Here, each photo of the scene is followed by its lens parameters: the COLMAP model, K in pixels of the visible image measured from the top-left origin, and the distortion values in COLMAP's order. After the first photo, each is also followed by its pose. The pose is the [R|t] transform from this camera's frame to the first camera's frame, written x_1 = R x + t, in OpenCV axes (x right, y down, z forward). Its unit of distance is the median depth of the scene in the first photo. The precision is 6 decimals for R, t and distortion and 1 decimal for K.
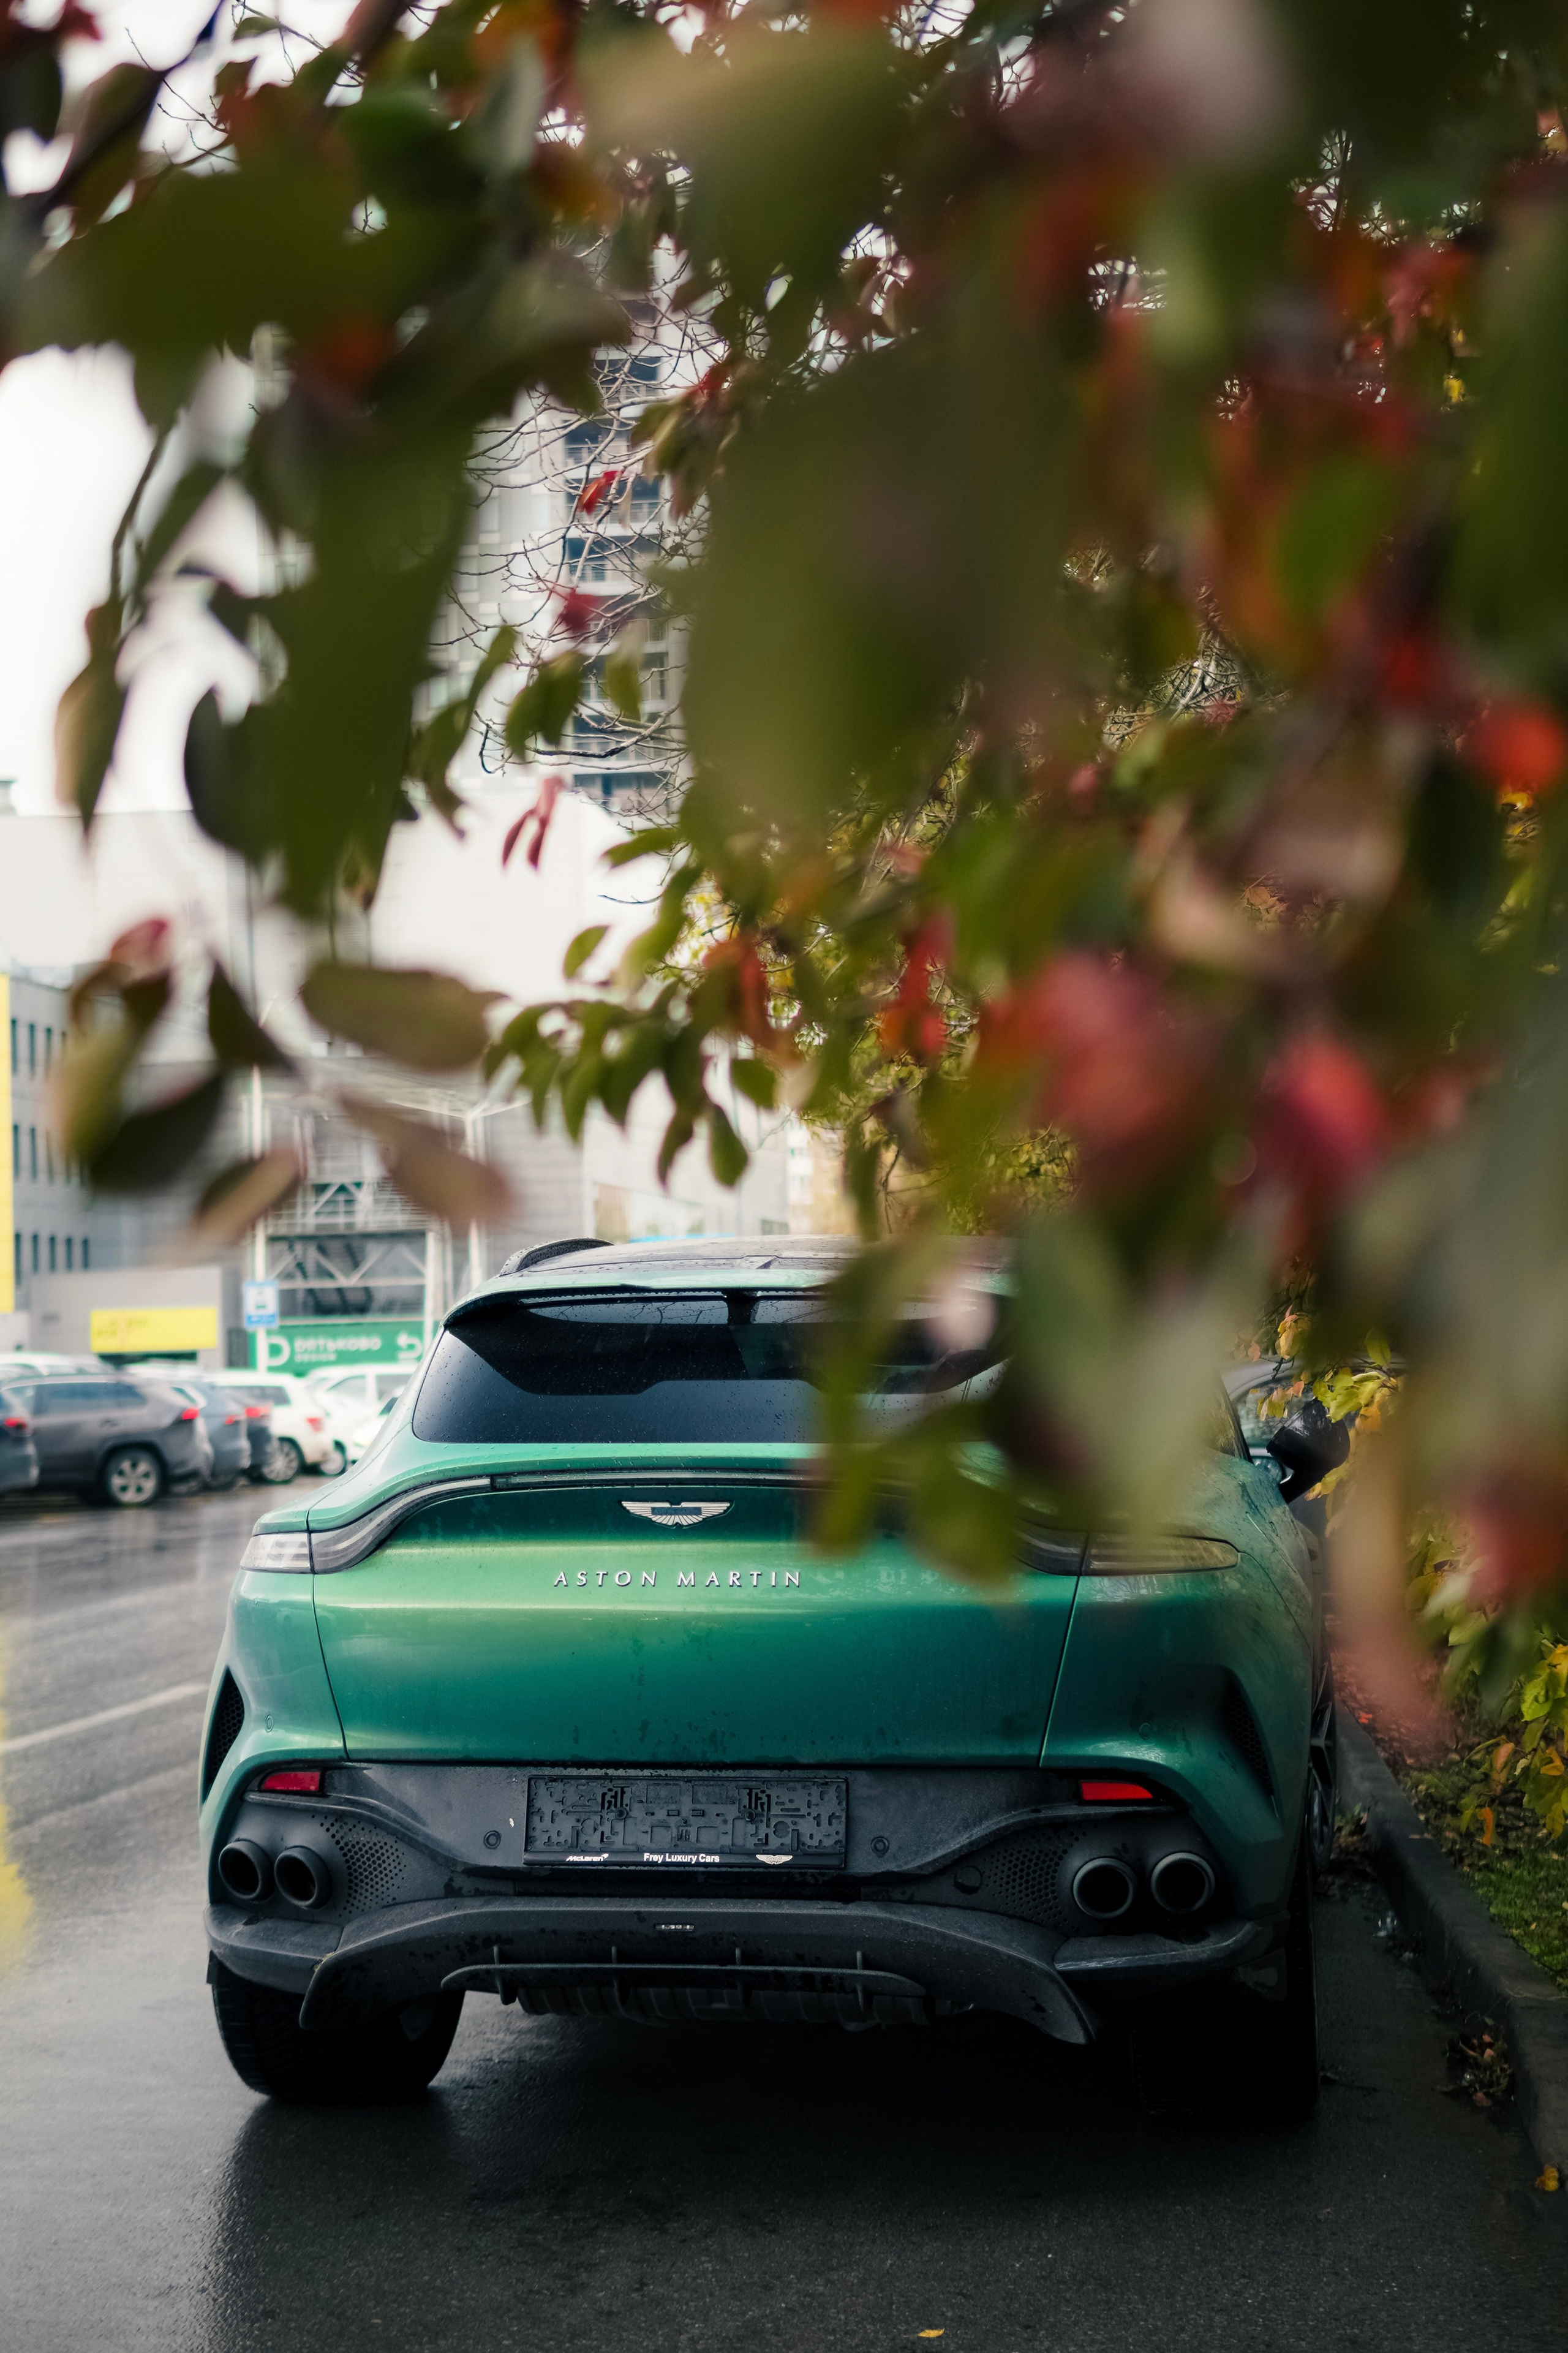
lens RADIAL K [[3540.1, 0, 870.5], [0, 3540.1, 1119.5], [0, 0, 1]] dist [-0.003918, 0.150668]
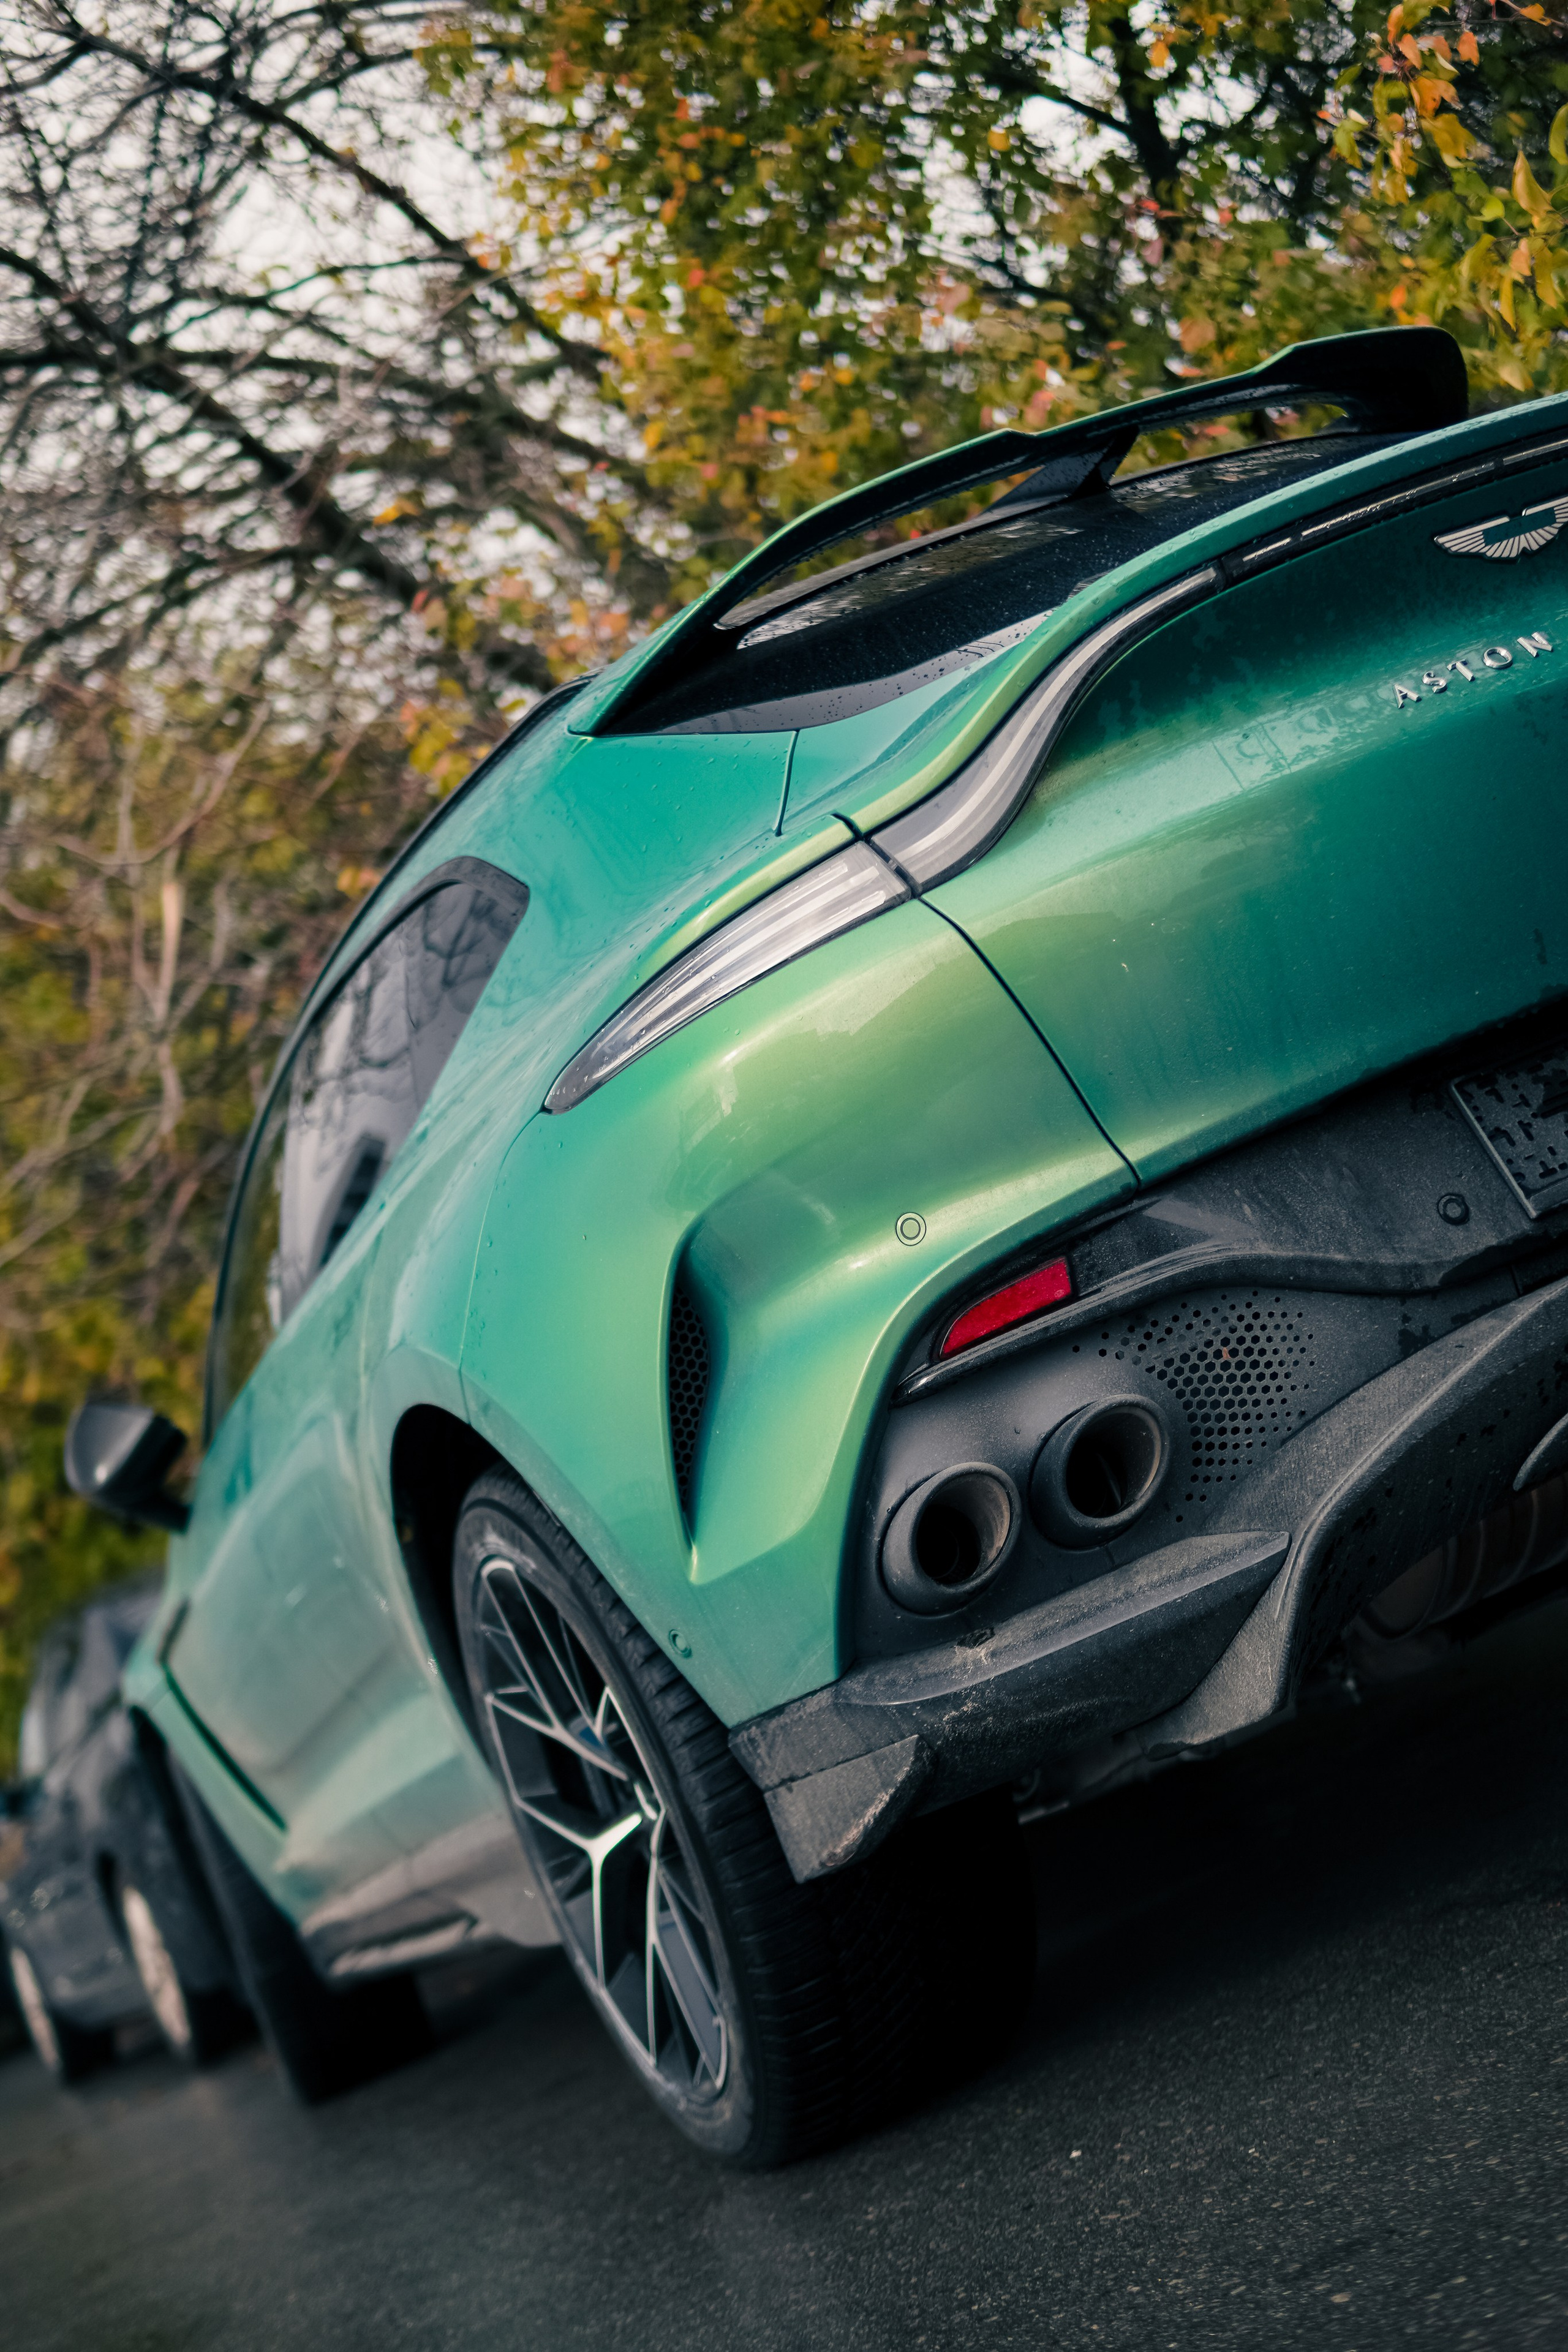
lens RADIAL K [[3093.1, 0, 784.0], [0, 3093.1, 1176.0], [0, 0, 1]] dist [-0.005890, 0.151700]
pose [[0.819404, -0.291355, 0.493649, -0.418860], [0.365525, 0.928965, -0.058450, 0.191211], [-0.441553, 0.228335, 0.867695, 0.649653]]
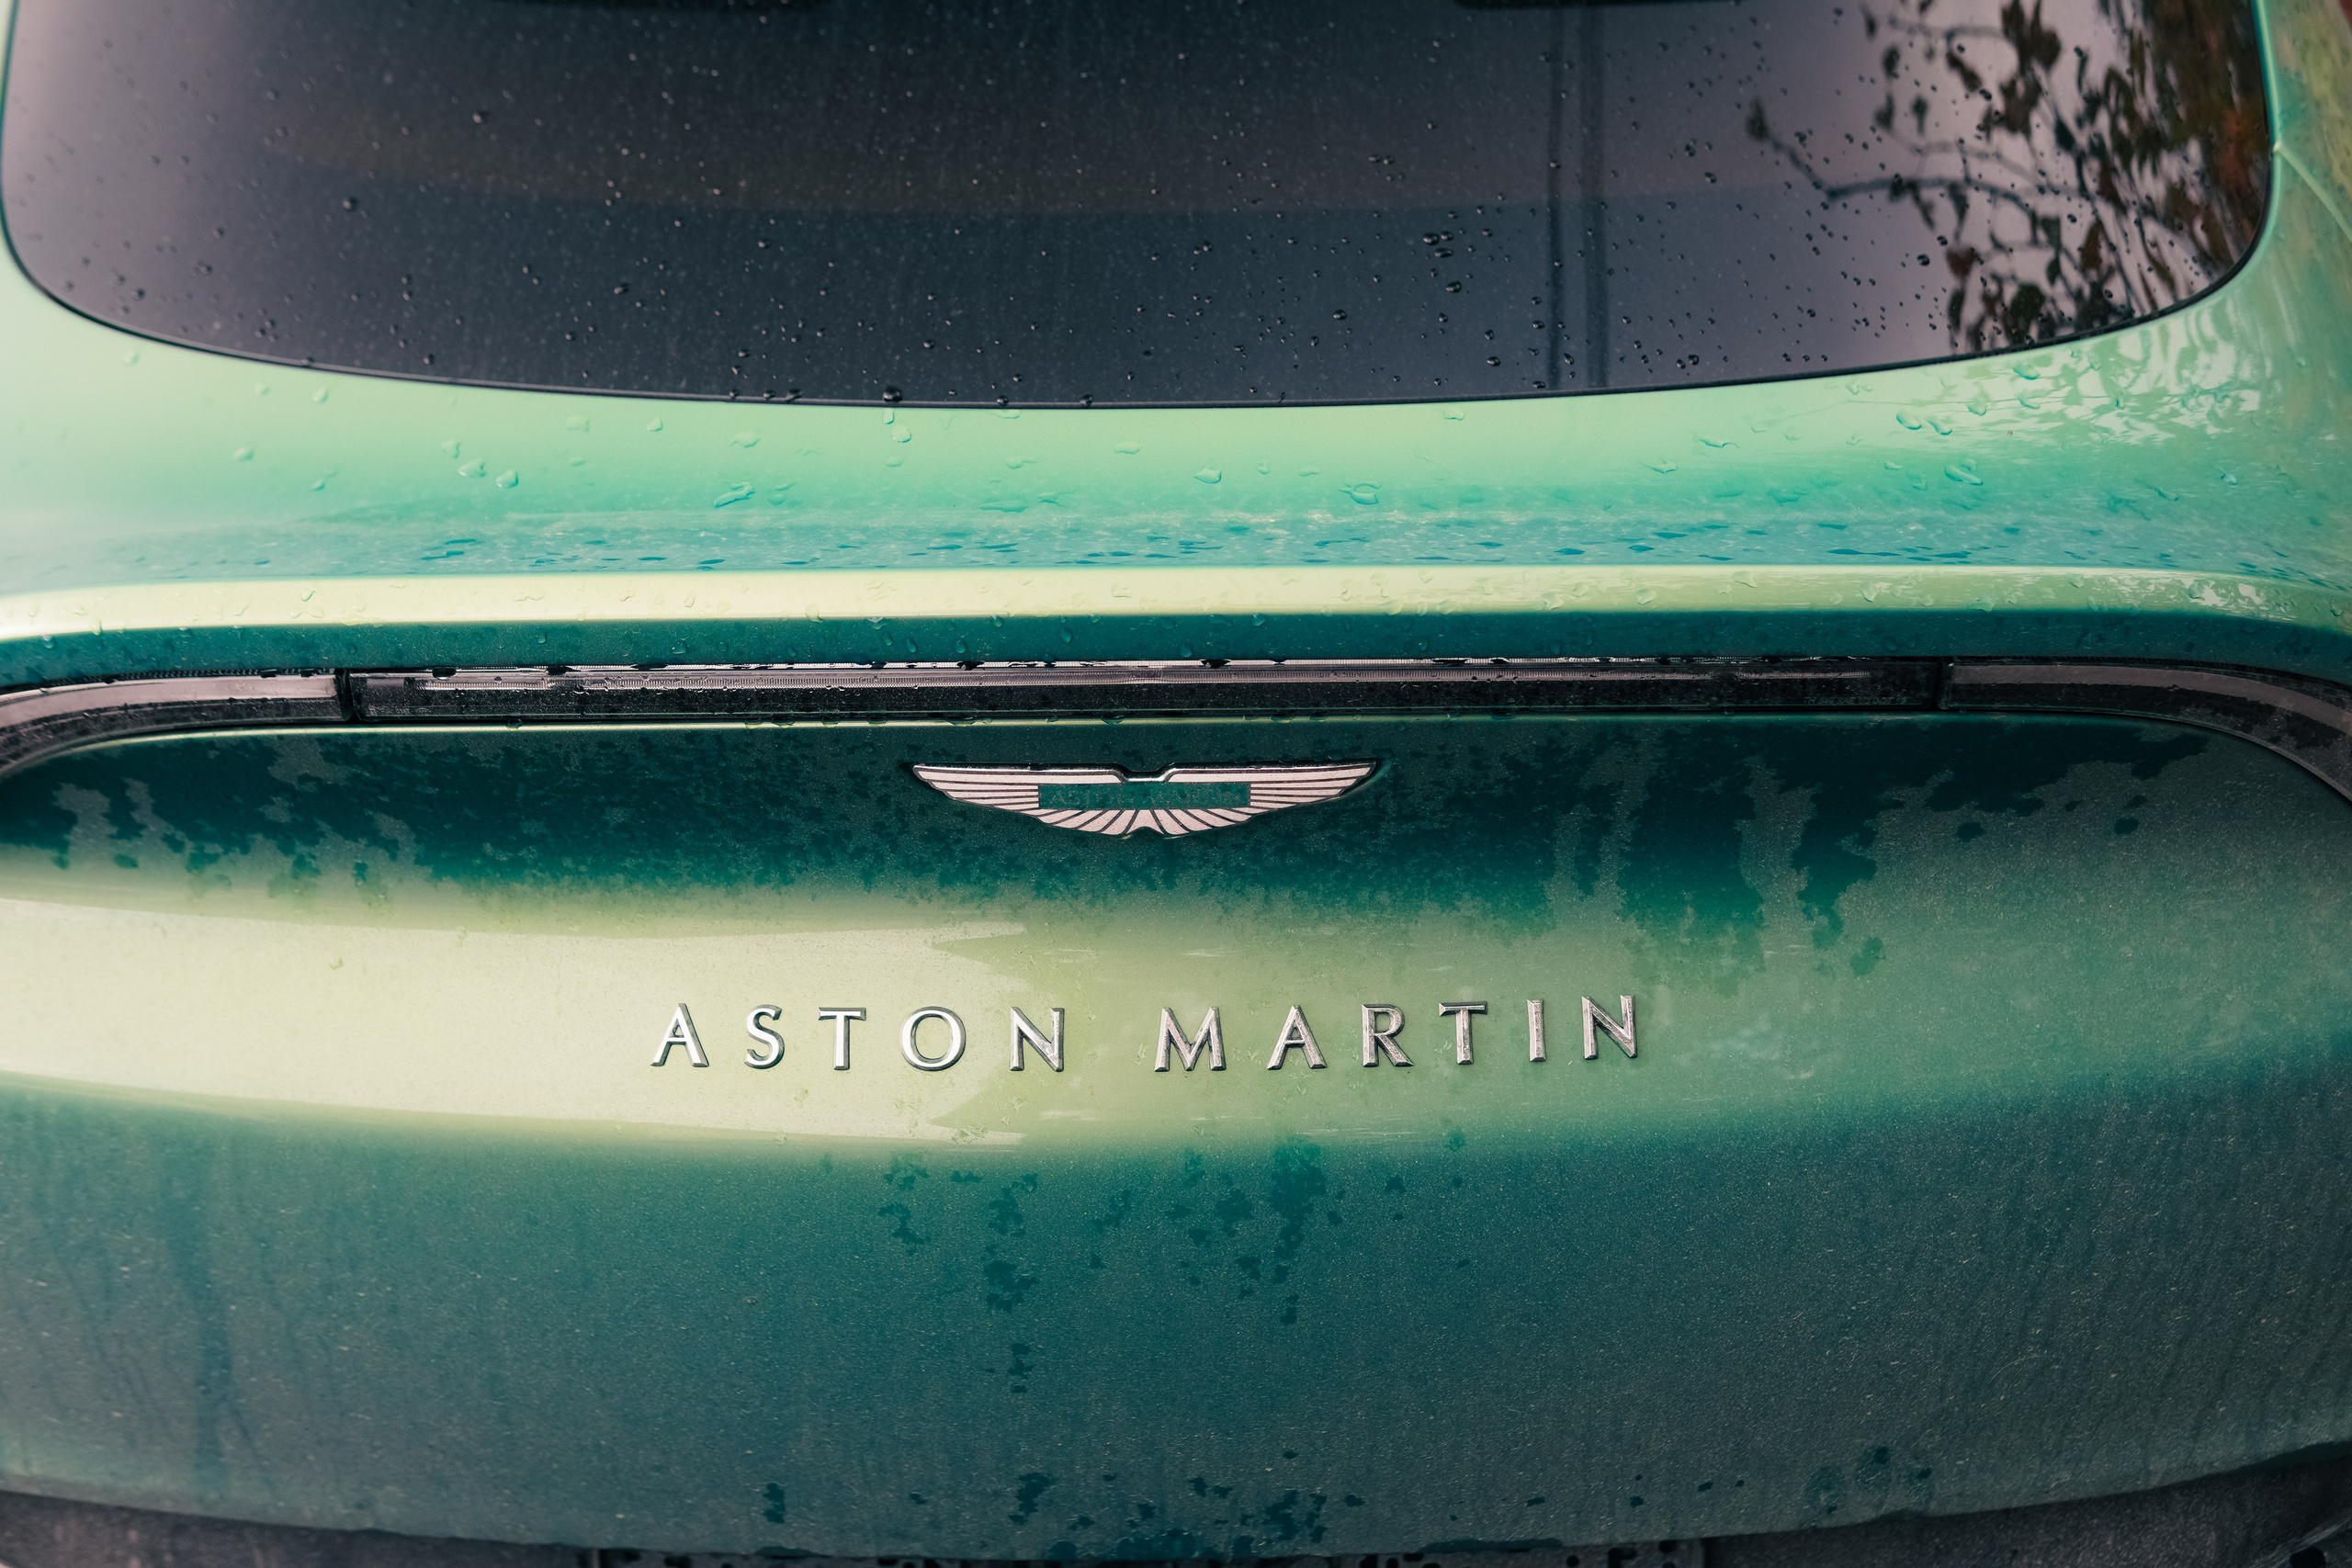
lens RADIAL K [[3121.2, 0, 1176.0], [0, 3121.2, 784.0], [0, 0, 1]] dist [0.029073, 0.091589]
pose [[0.989061, -0.066087, 0.131875, -0.080558], [-0.012248, 0.854139, 0.519900, -0.001158], [-0.146999, -0.515828, 0.843986, 0.817422]]
